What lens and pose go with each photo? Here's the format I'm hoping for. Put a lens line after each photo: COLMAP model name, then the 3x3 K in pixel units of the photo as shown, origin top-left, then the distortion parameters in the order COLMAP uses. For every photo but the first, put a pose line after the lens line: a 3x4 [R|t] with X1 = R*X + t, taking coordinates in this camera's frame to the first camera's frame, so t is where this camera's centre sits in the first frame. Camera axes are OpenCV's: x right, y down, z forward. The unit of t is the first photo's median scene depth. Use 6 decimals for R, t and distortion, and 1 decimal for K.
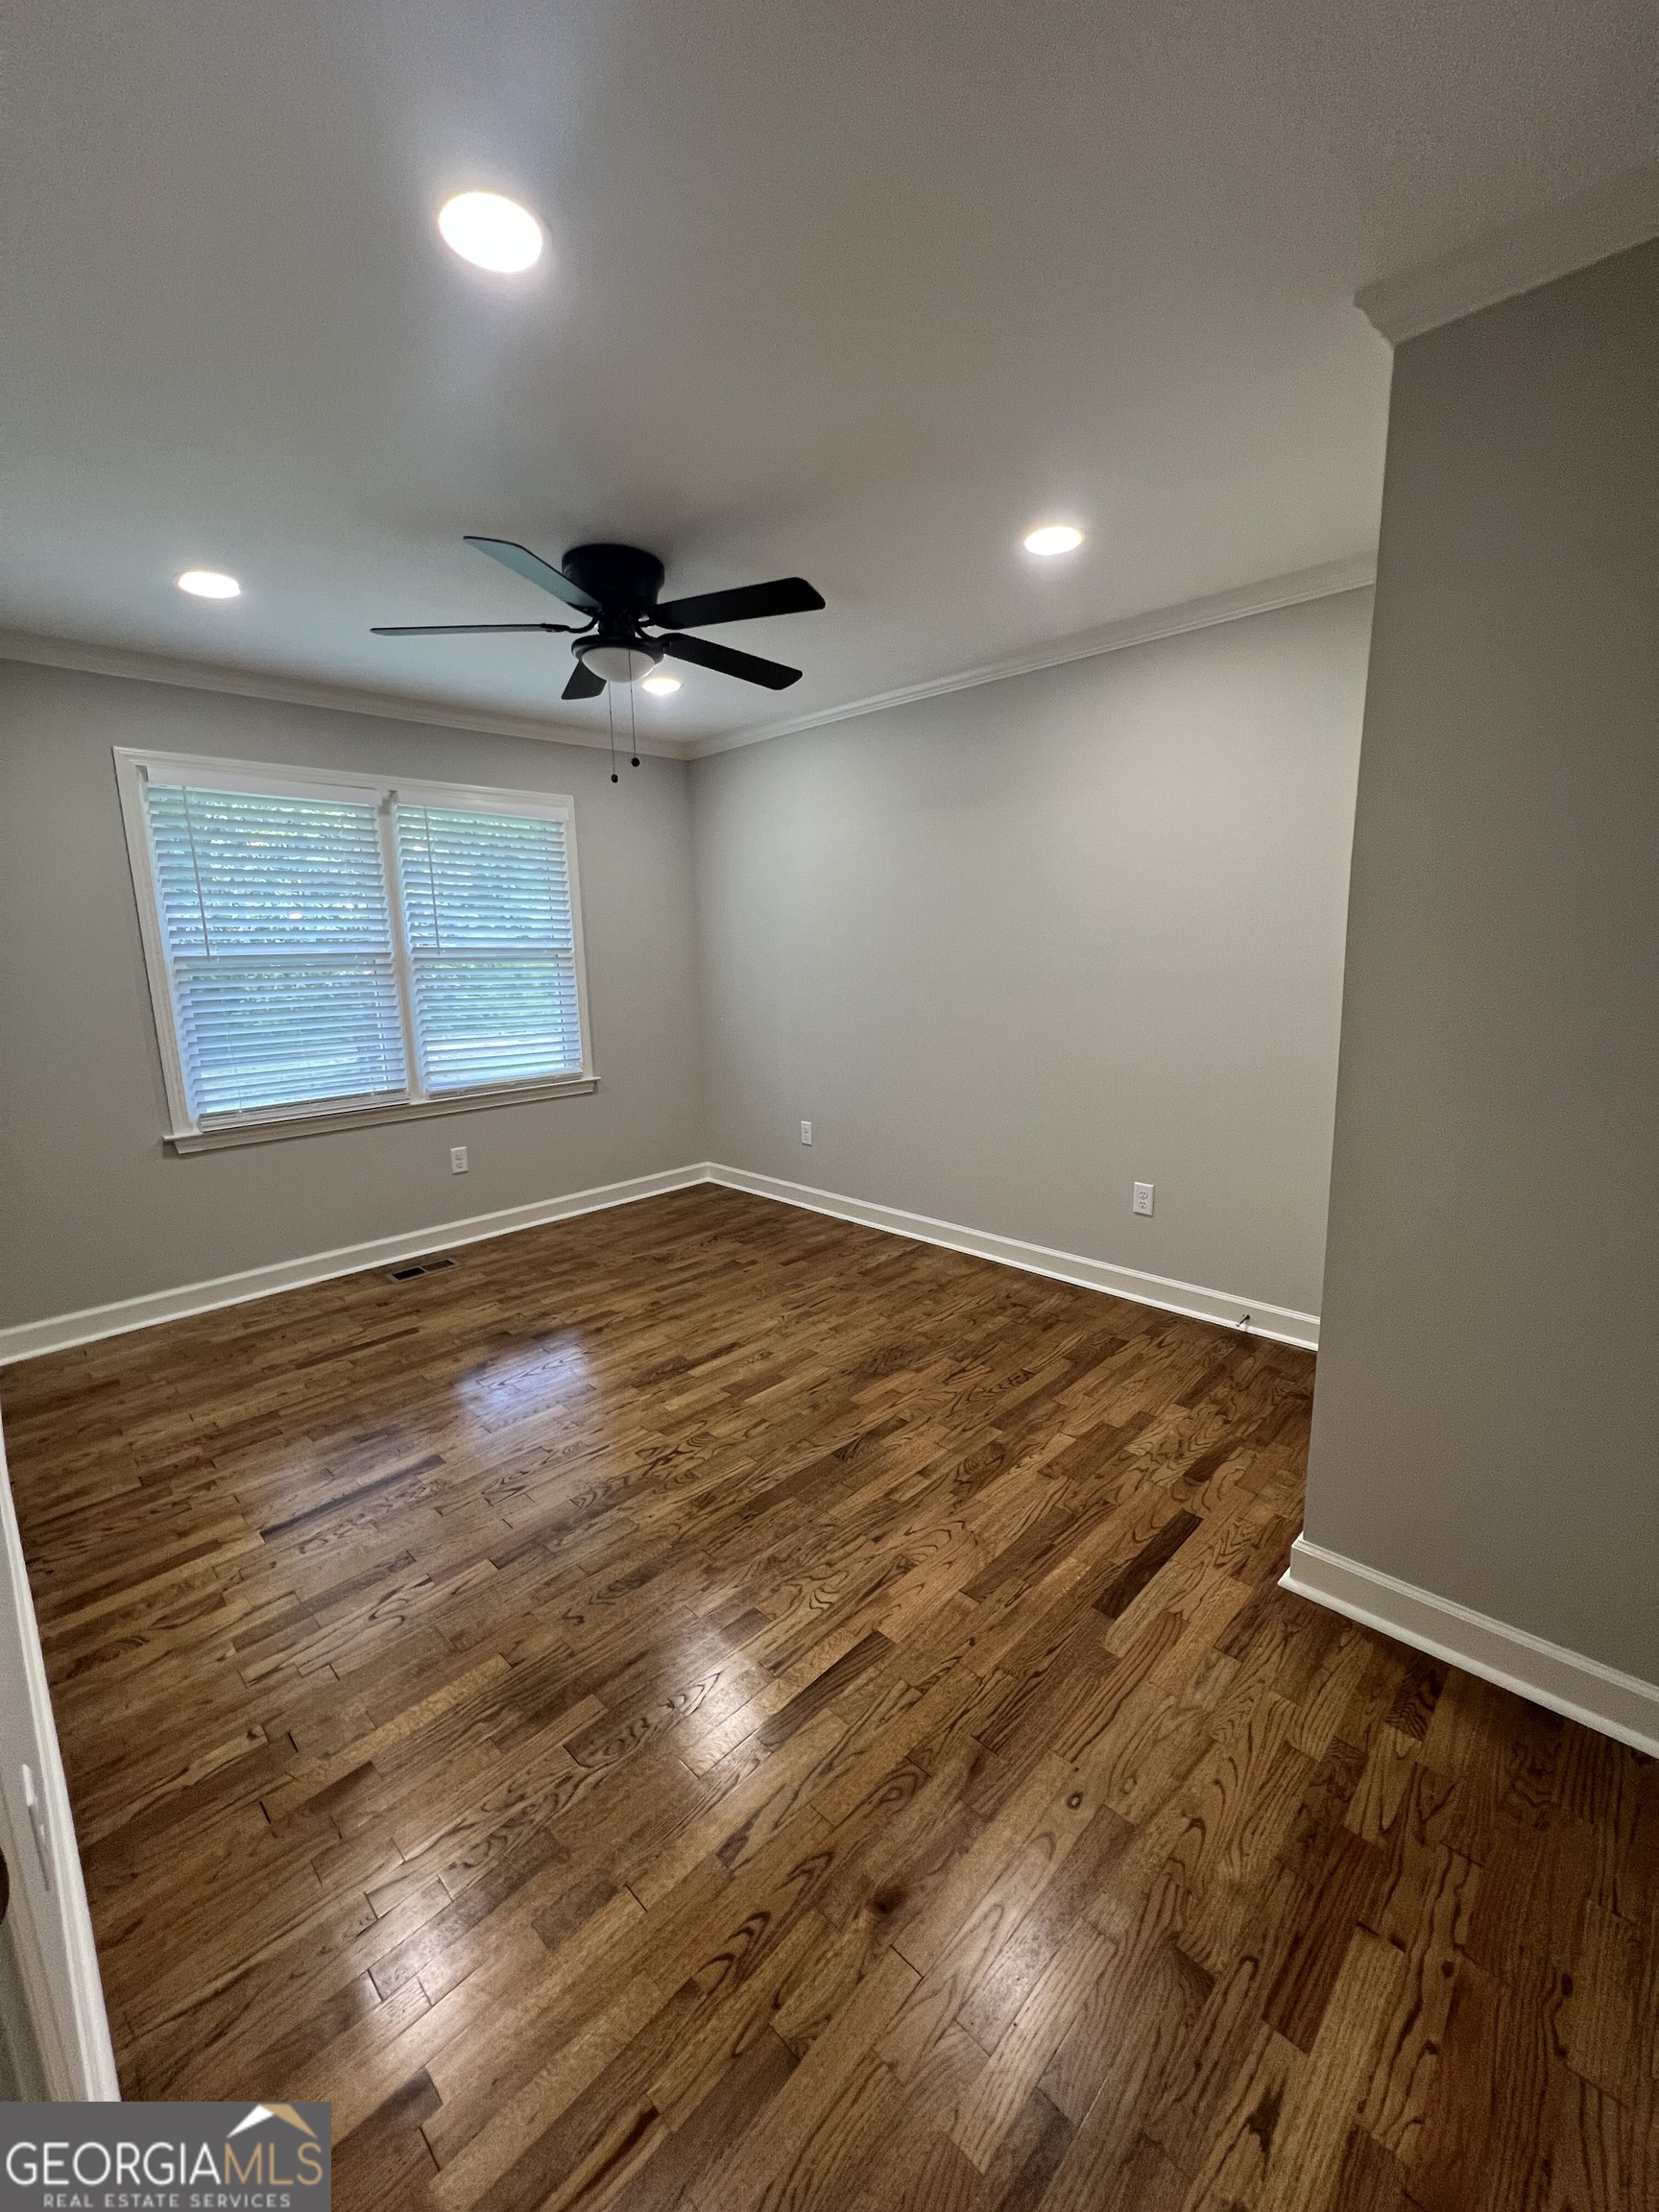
lens RADIAL K [[881.9, 0, 829.6], [0, 881.9, 1097.8], [0, 0, 1]] dist [-0.003428, 0.000832]
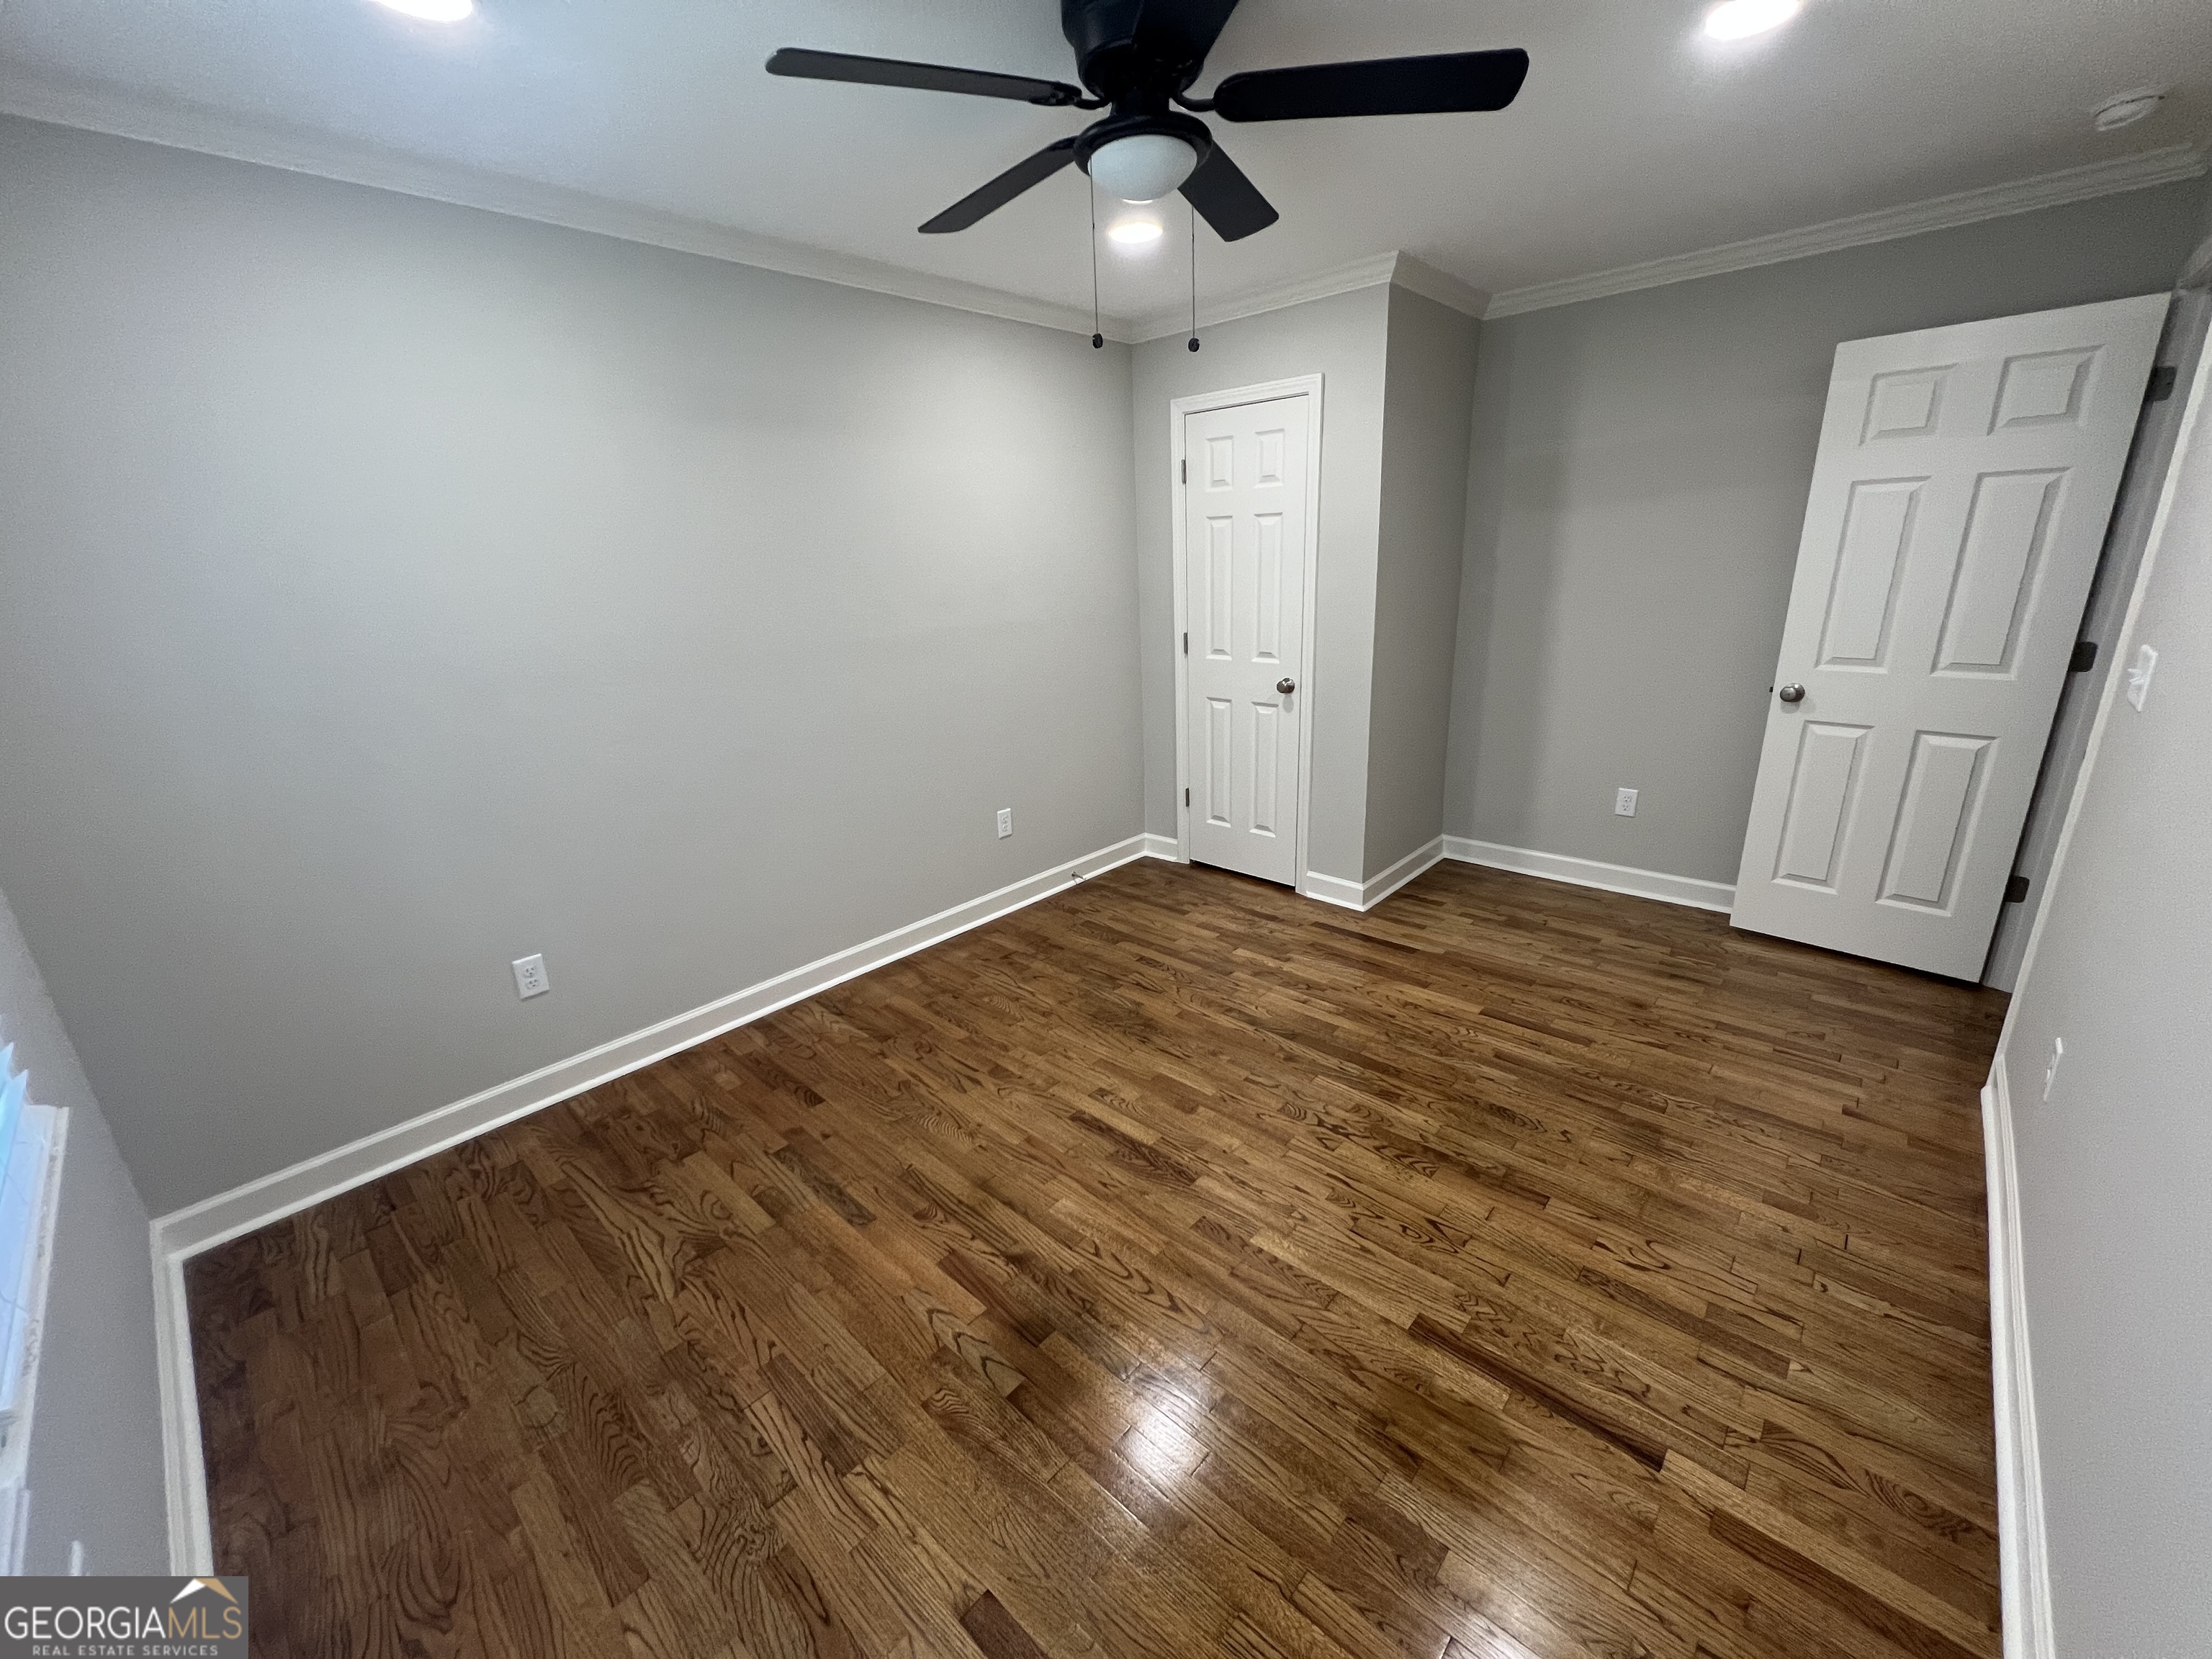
lens RADIAL K [[881.9, 0, 1105.8], [0, 881.9, 835.3], [0, 0, 1]] dist [-0.003428, 0.000832]
pose [[-0.032459, -0.283545, 0.958409, -0.903879], [0.219610, 0.933457, 0.283601, -0.199521], [-0.975048, 0.219682, 0.031970, 1.015532]]
